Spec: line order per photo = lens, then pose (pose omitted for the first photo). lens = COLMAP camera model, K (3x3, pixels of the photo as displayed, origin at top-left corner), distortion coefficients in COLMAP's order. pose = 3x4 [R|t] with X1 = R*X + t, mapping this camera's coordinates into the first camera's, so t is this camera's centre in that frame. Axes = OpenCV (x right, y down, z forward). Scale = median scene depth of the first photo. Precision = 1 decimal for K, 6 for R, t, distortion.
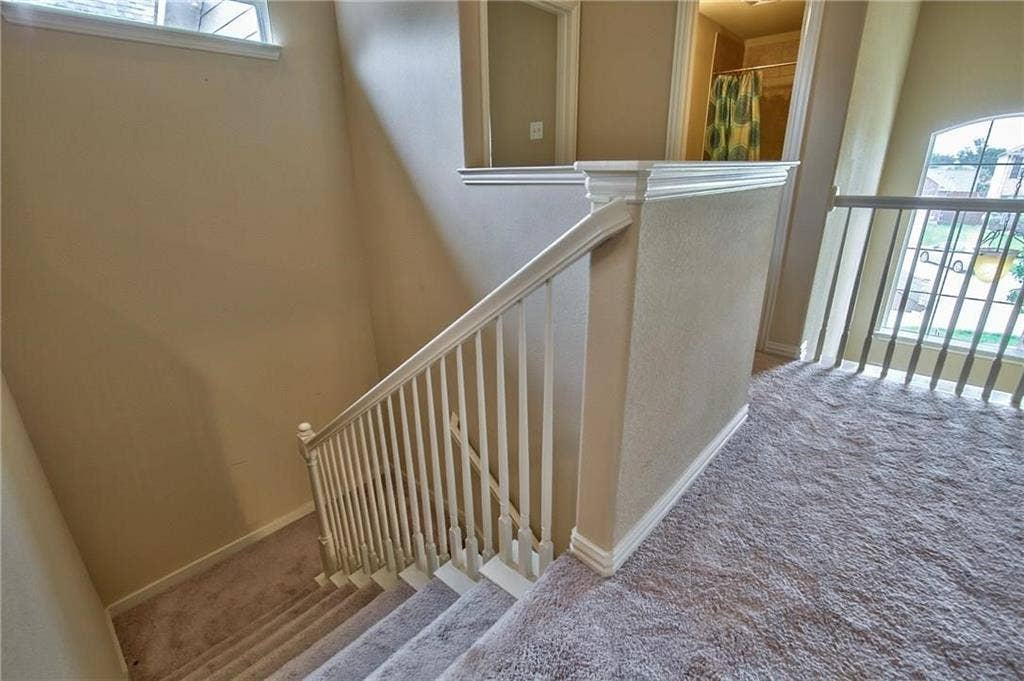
lens RADIAL K [[467.3, 0, 514.9], [0, 467.3, 334.8], [0, 0, 1]] dist [0.014746, 0.000284]
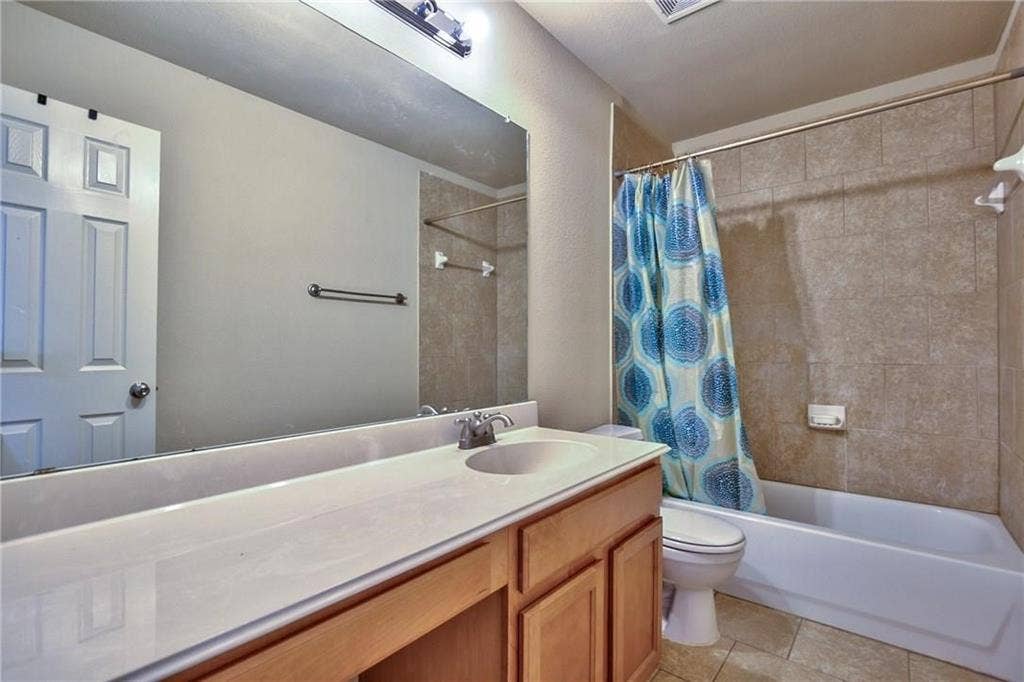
lens RADIAL K [[467.3, 0, 512.4], [0, 467.3, 346.4], [0, 0, 1]] dist [0.014746, 0.000284]
pose [[0.996725, 0.028097, 0.075825, 0.283954], [0.000891, 0.933820, -0.357742, -0.206786], [-0.080858, 0.356638, 0.930737, 0.616249]]
